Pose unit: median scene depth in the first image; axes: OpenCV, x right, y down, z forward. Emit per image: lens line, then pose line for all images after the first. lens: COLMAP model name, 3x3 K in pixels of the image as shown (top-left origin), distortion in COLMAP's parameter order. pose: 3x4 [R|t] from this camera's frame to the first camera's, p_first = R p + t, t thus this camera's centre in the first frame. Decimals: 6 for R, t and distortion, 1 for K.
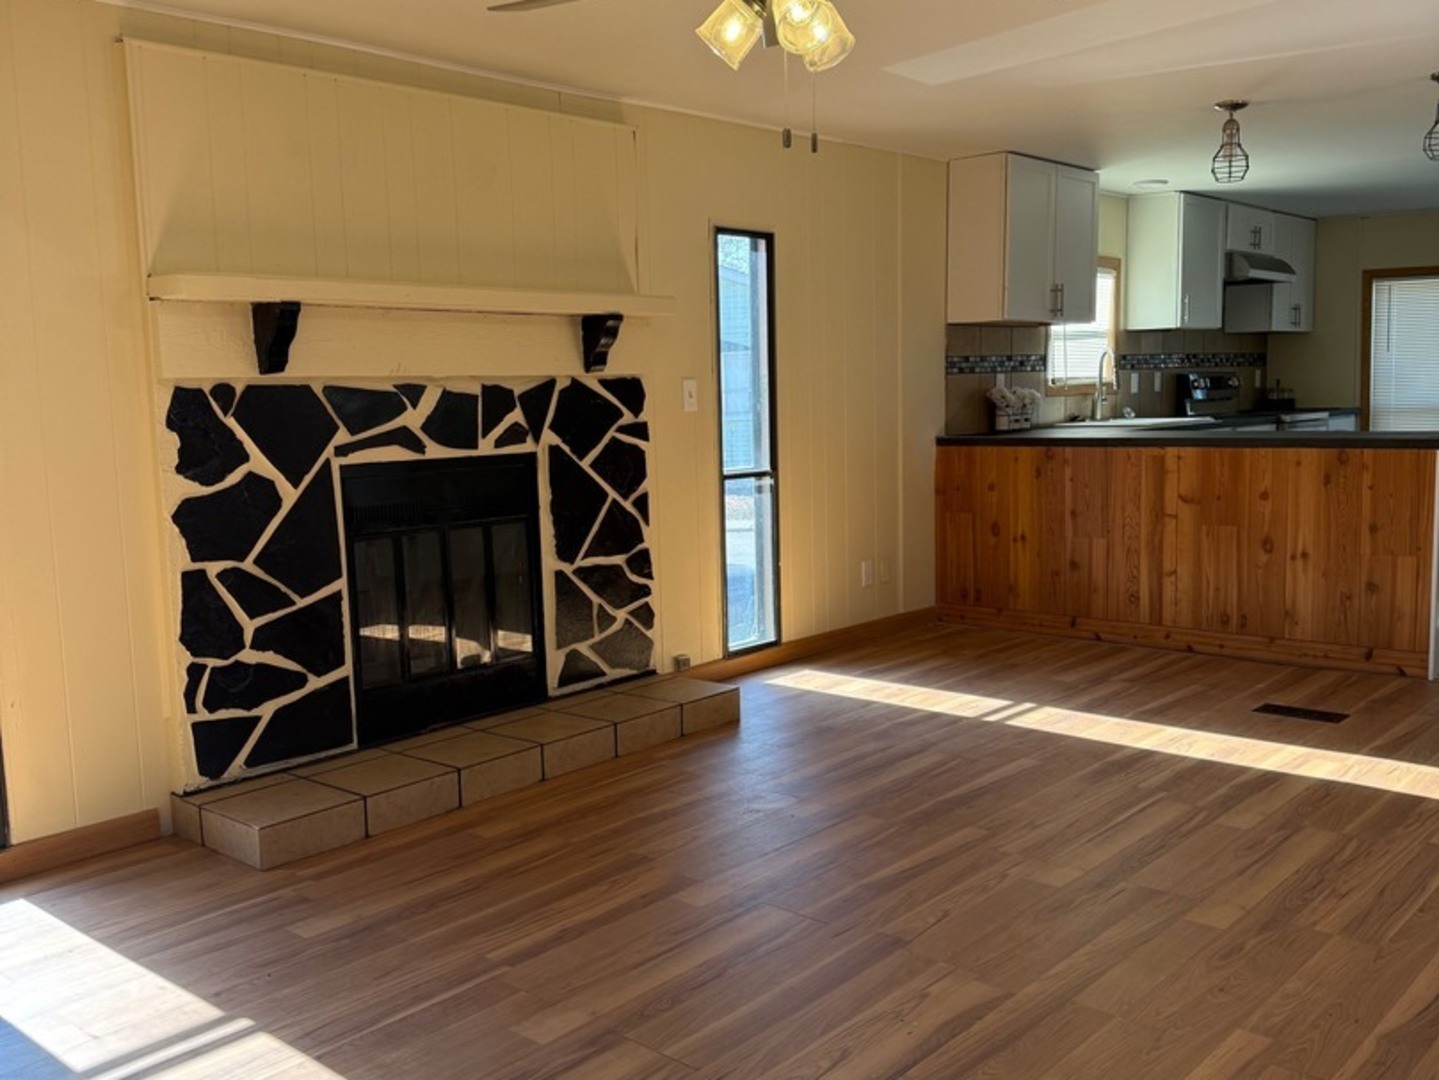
lens RADIAL K [[1341.0, 0, 709.5], [0, 1341.0, 542.5], [0, 0, 1]] dist [0.083162, 0.000000]
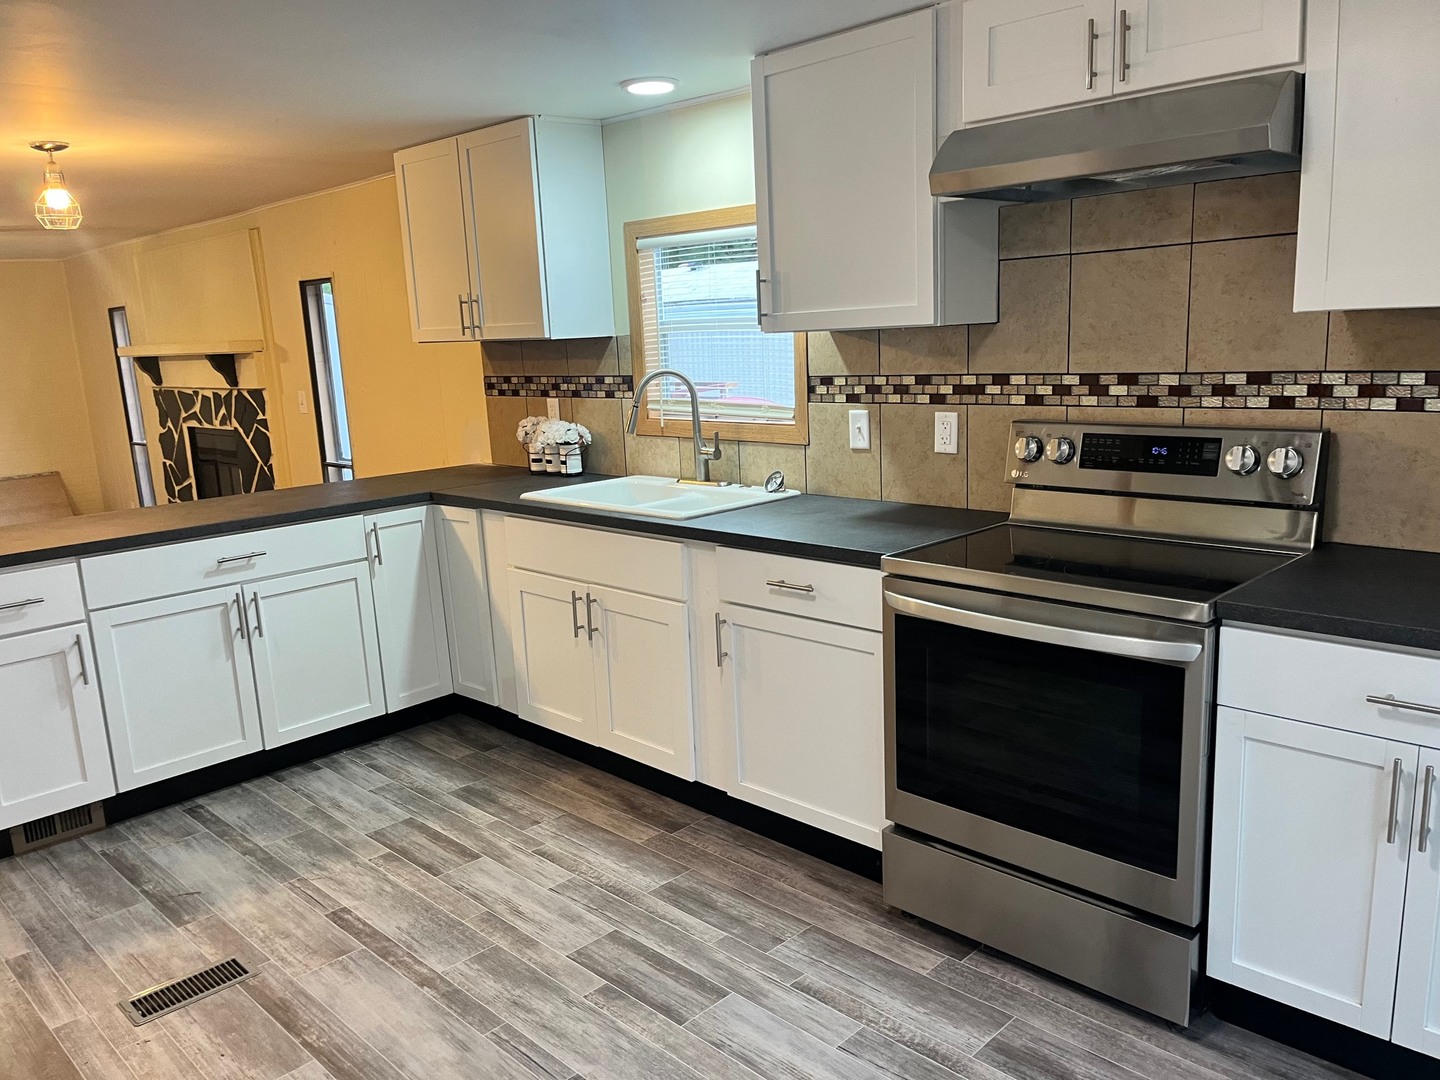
lens RADIAL K [[1081.4, 0, 728.7], [0, 1081.4, 562.8], [0, 0, 1]] dist [0.032254, -0.024266]
pose [[-0.041577, 0.227368, -0.972921, 1.326064], [-0.080276, 0.969855, 0.230082, -0.289758], [0.995905, 0.087668, -0.022072, 1.745612]]
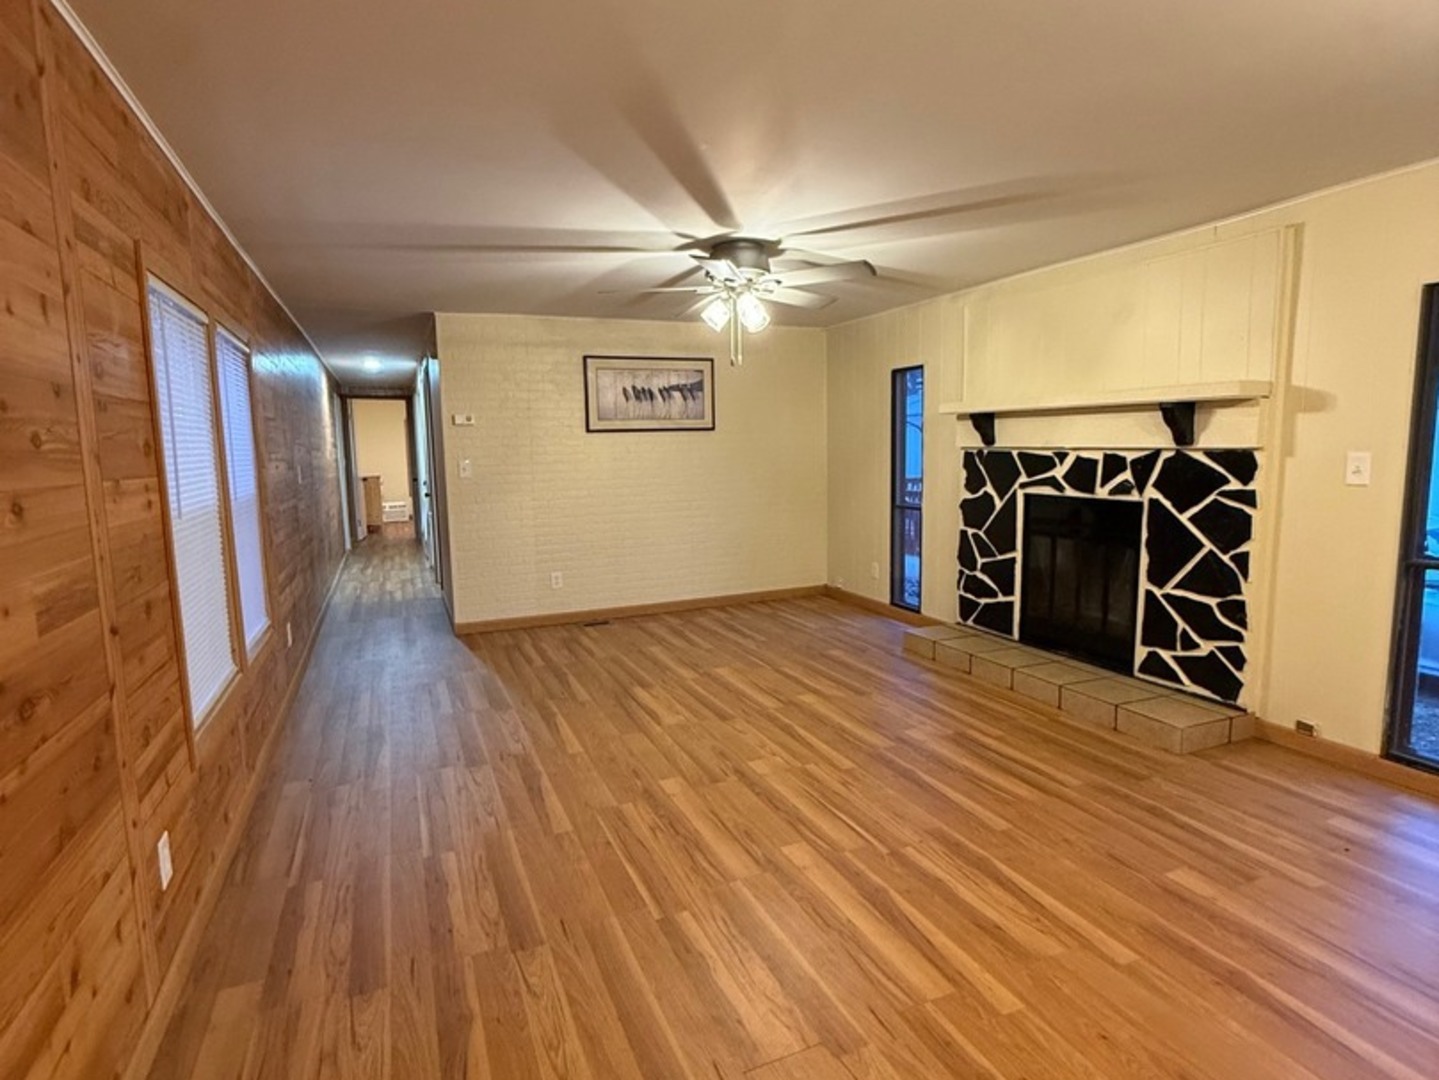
lens RADIAL K [[768.4, 0, 726.5], [0, 768.4, 542.7], [0, 0, 1]] dist [-0.000950, 0.000459]
pose [[-0.416944, 0.148789, -0.896672, 0.798439], [-0.082520, 0.976240, 0.200363, -0.154722], [0.905179, 0.157533, -0.394759, 0.951944]]
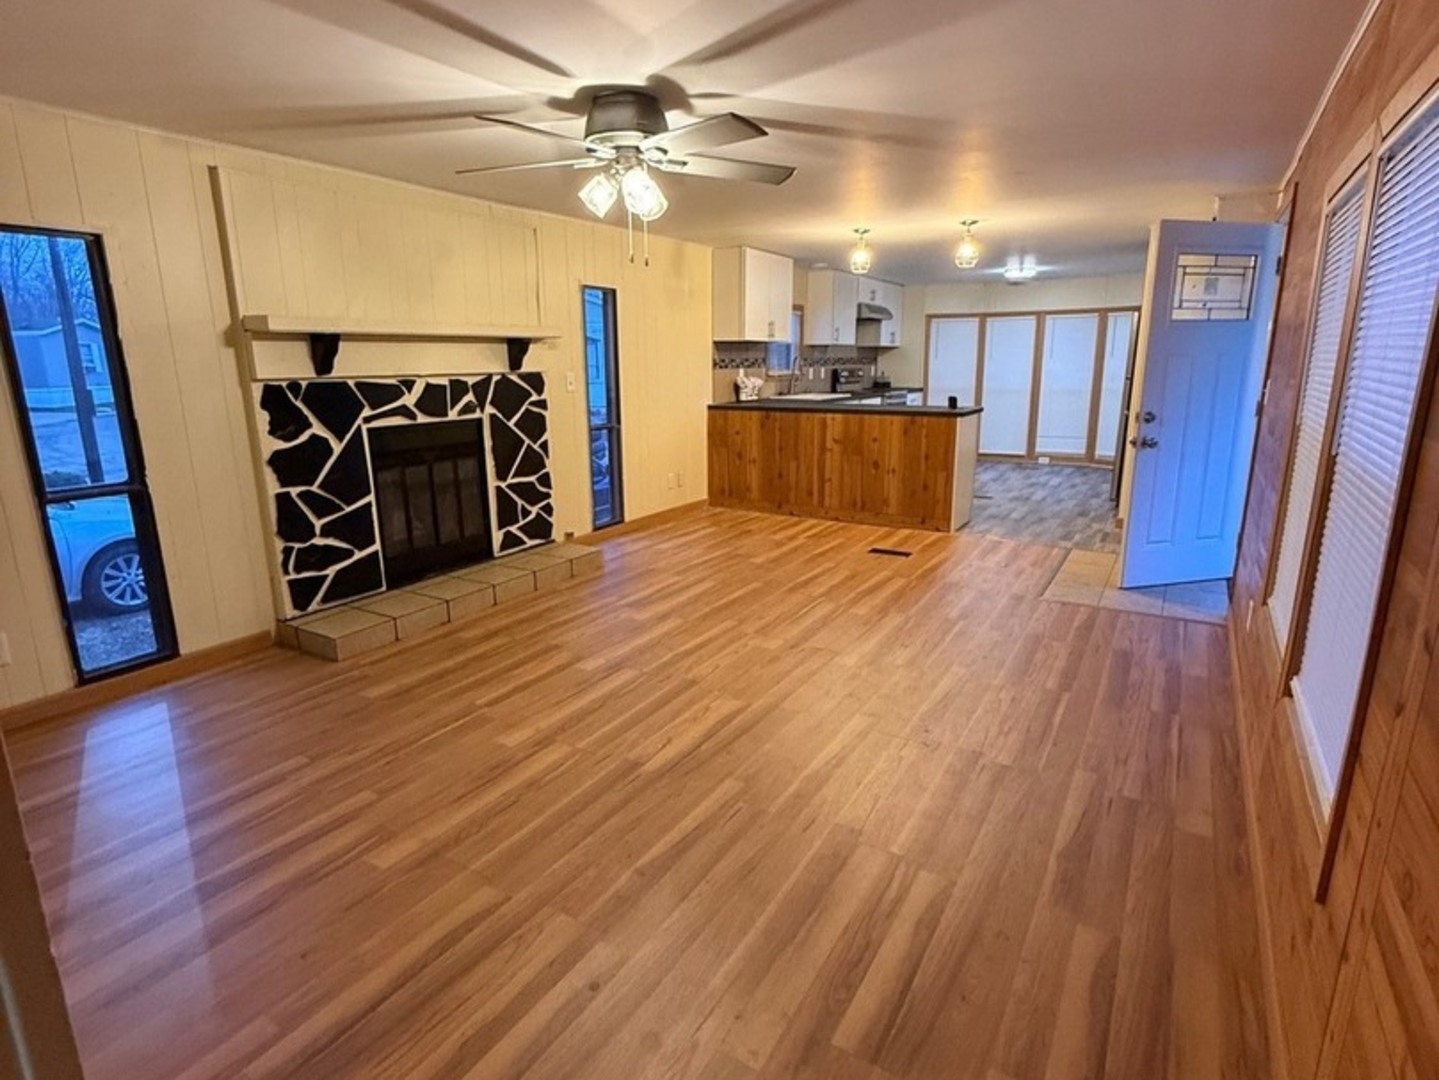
lens RADIAL K [[768.4, 0, 714.9], [0, 768.4, 537.7], [0, 0, 1]] dist [-0.000950, 0.000459]
pose [[0.983450, -0.025251, 0.179409, -0.015890], [0.005281, 0.993814, 0.110927, -0.022615], [-0.181101, -0.108144, 0.977501, -0.042427]]
